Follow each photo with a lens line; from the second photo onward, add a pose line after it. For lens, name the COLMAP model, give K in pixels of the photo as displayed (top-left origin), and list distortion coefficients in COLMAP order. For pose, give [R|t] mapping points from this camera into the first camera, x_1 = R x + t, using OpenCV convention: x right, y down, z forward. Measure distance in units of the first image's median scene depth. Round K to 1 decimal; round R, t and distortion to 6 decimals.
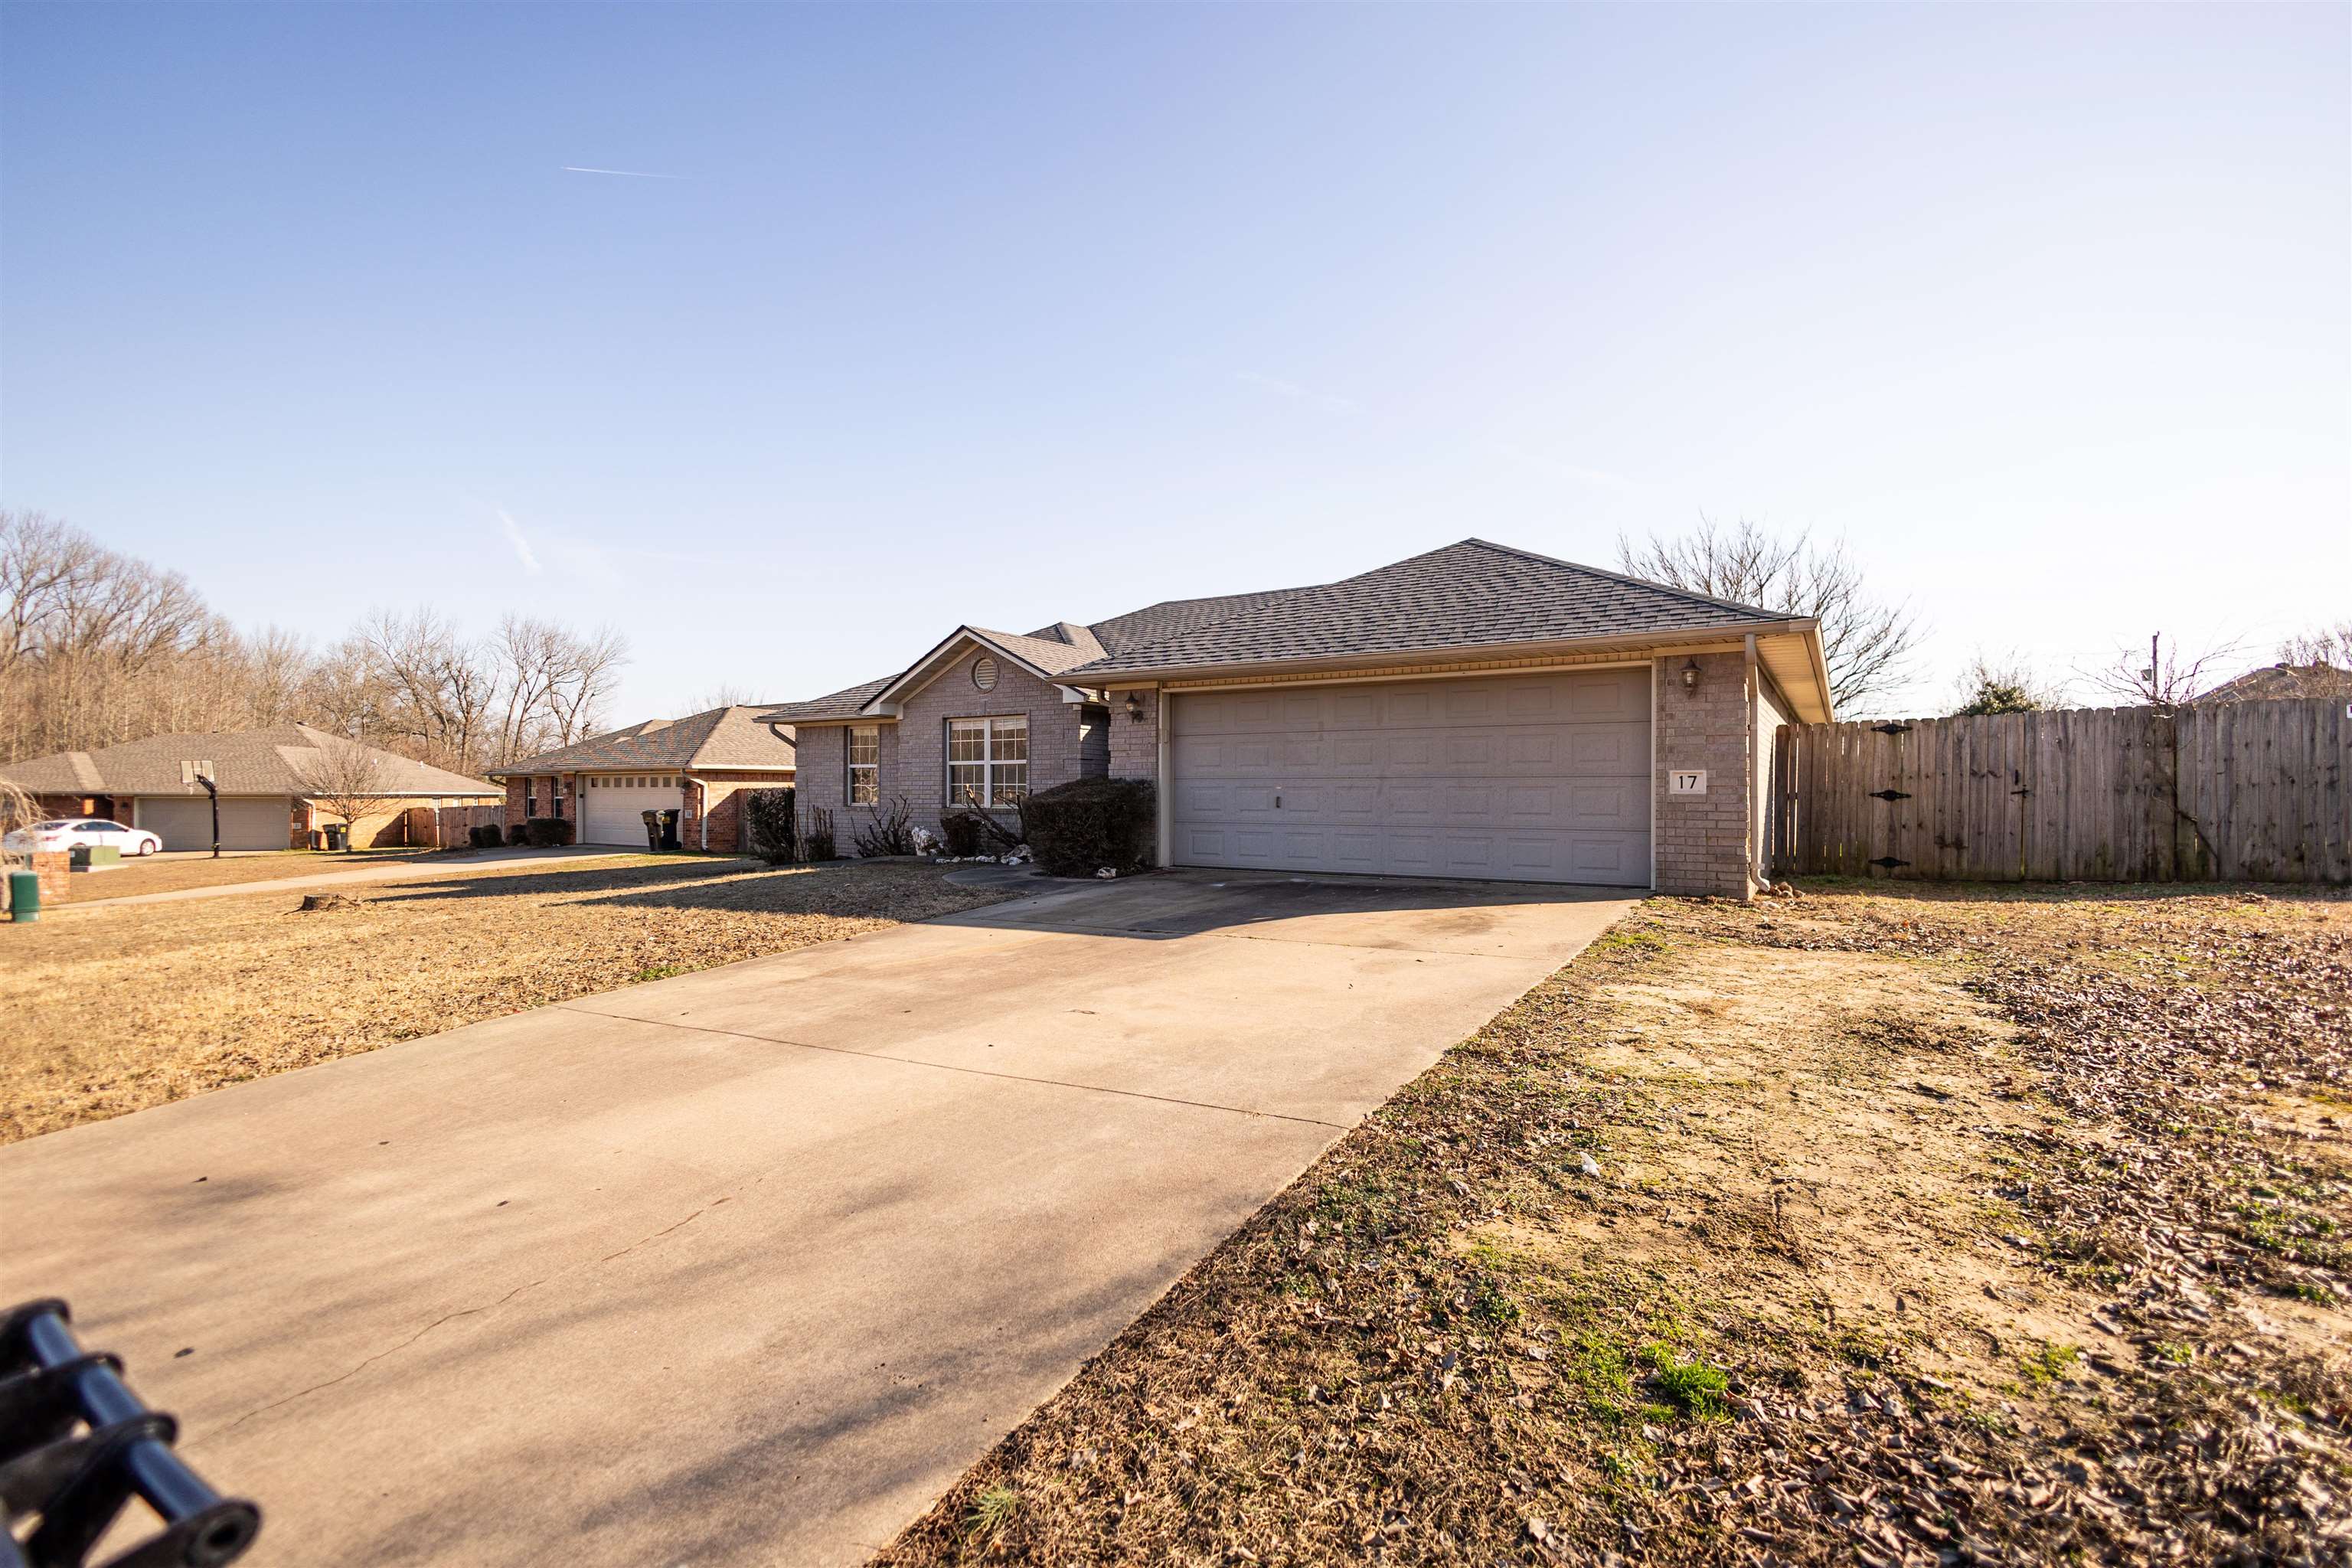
lens RADIAL K [[1083.4, 0, 1173.6], [0, 1083.4, 791.6], [0, 0, 1]] dist [0.014342, -0.004013]
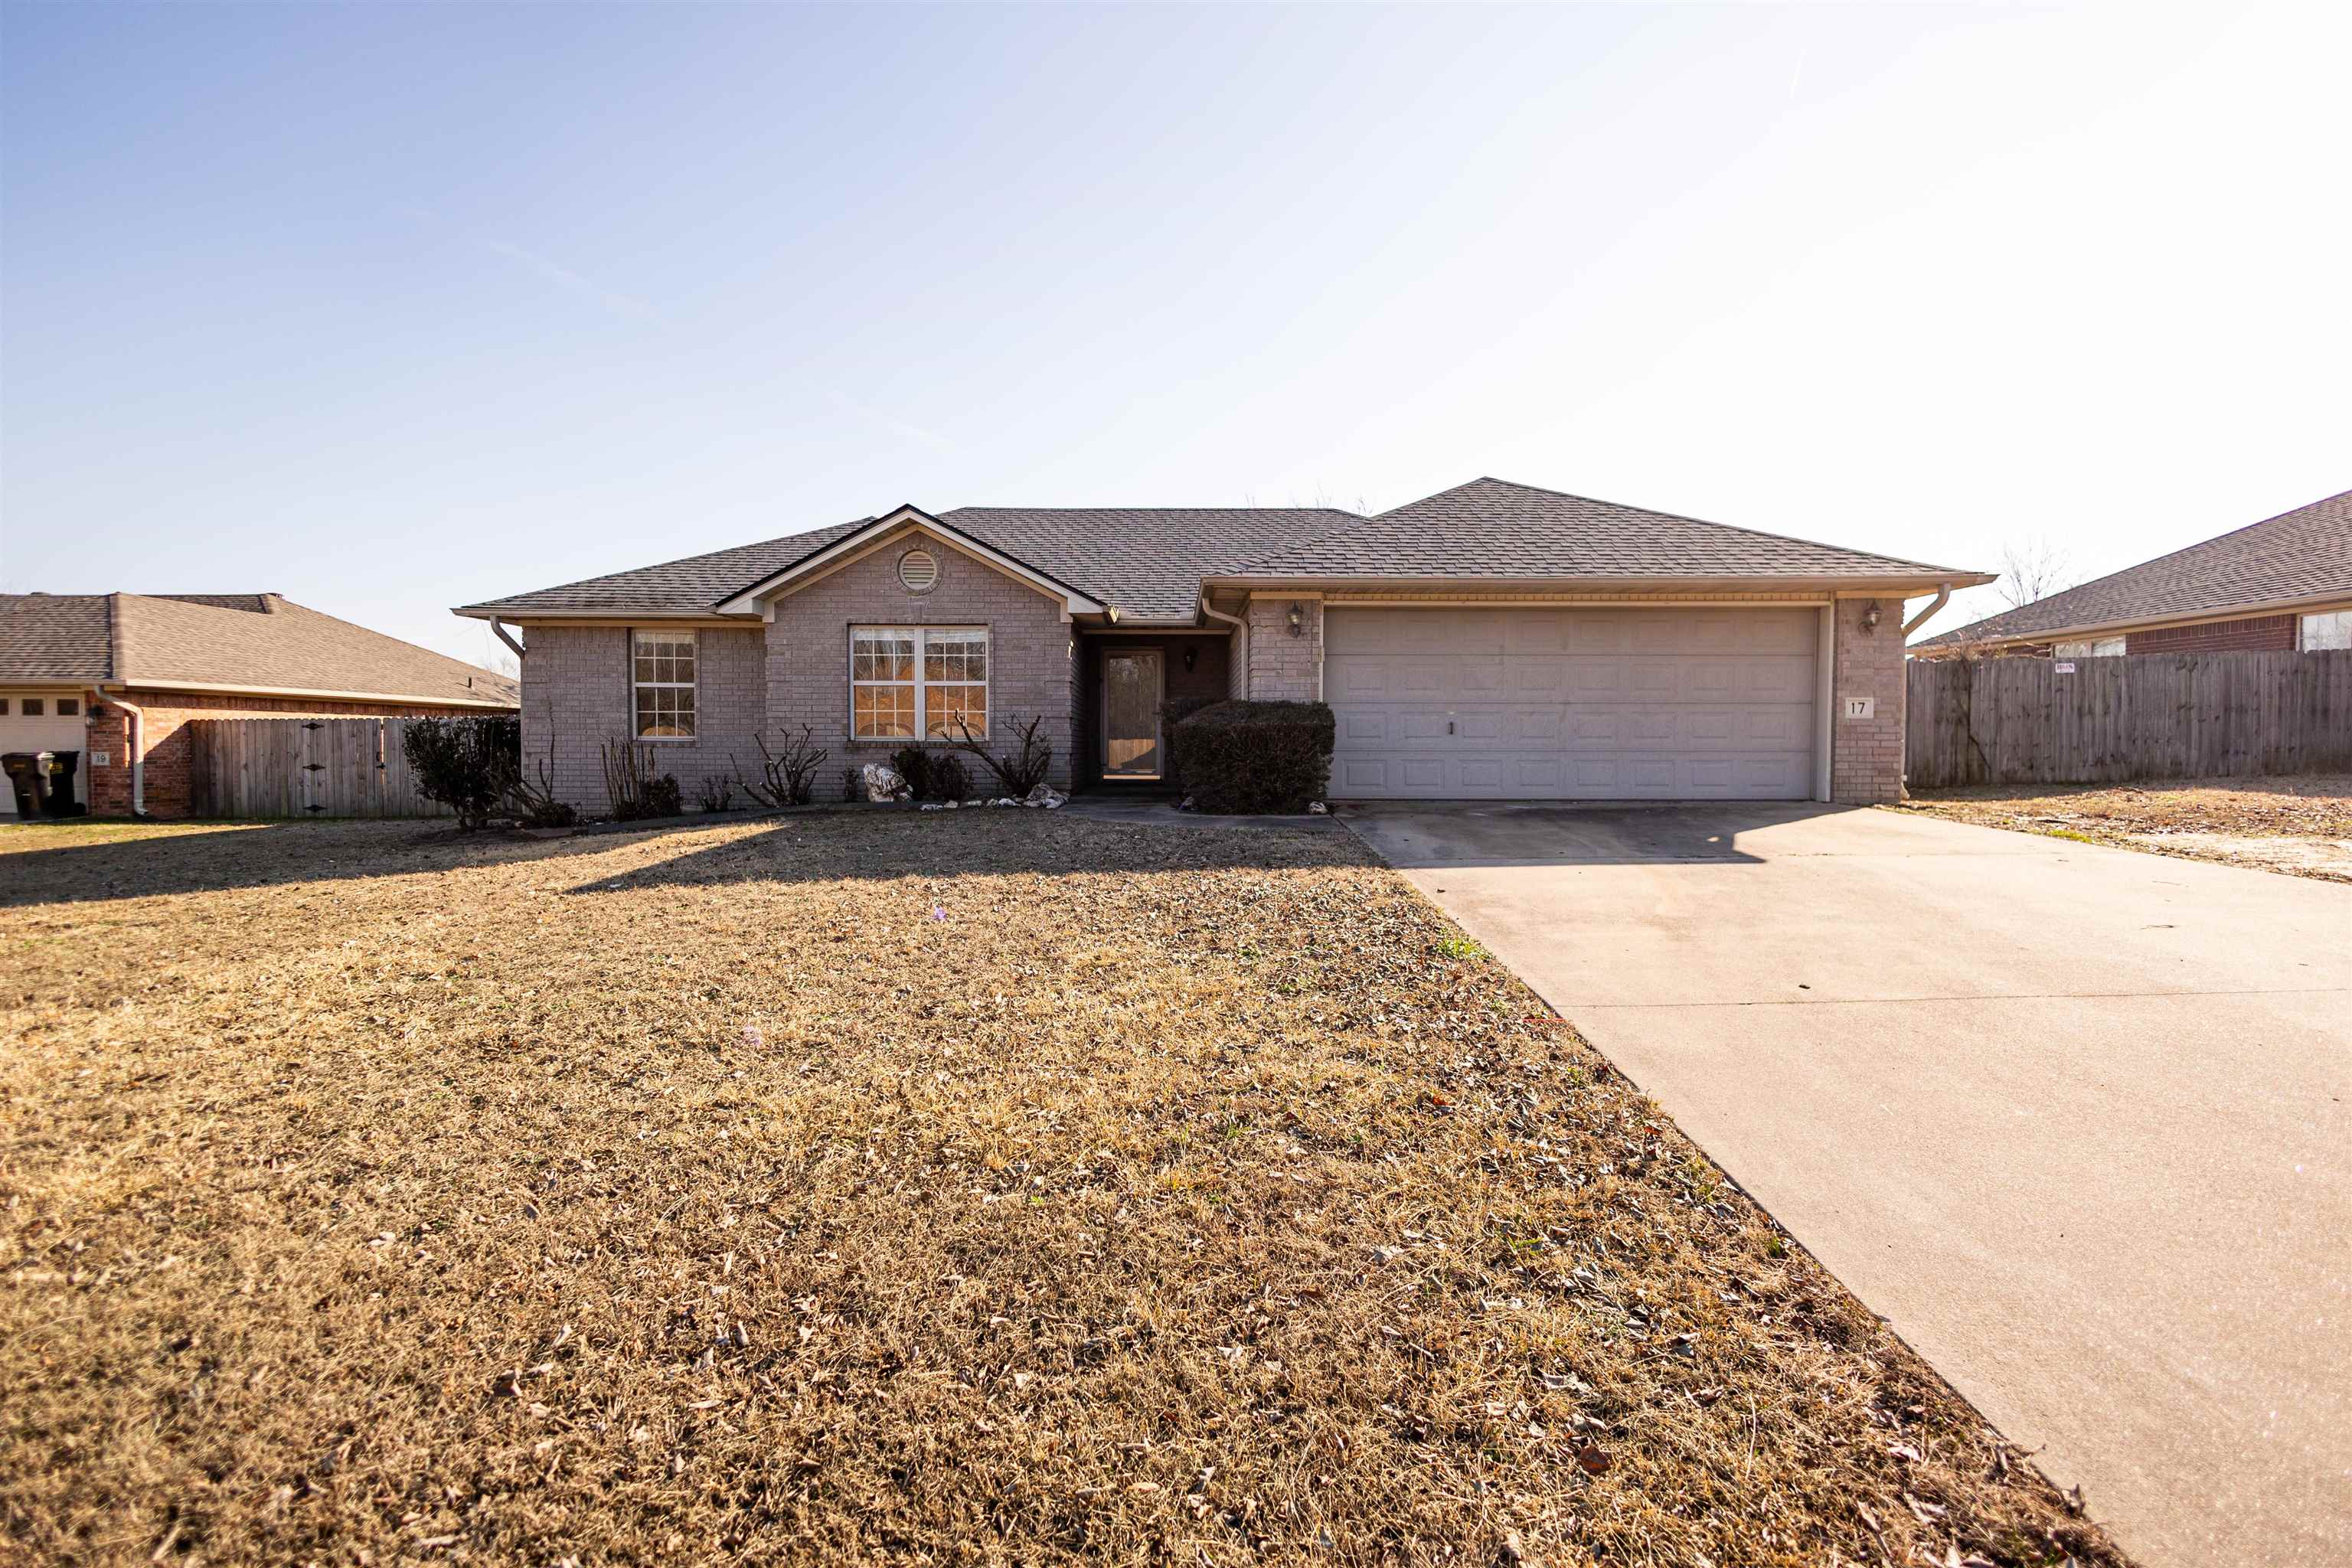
lens RADIAL K [[1083.4, 0, 1175.1], [0, 1083.4, 779.5], [0, 0, 1]] dist [0.014342, -0.004013]
pose [[0.845465, -0.019791, 0.533663, -0.615550], [-0.000889, 0.999260, 0.038466, 0.018492], [-0.534029, -0.032996, 0.844822, 0.318953]]
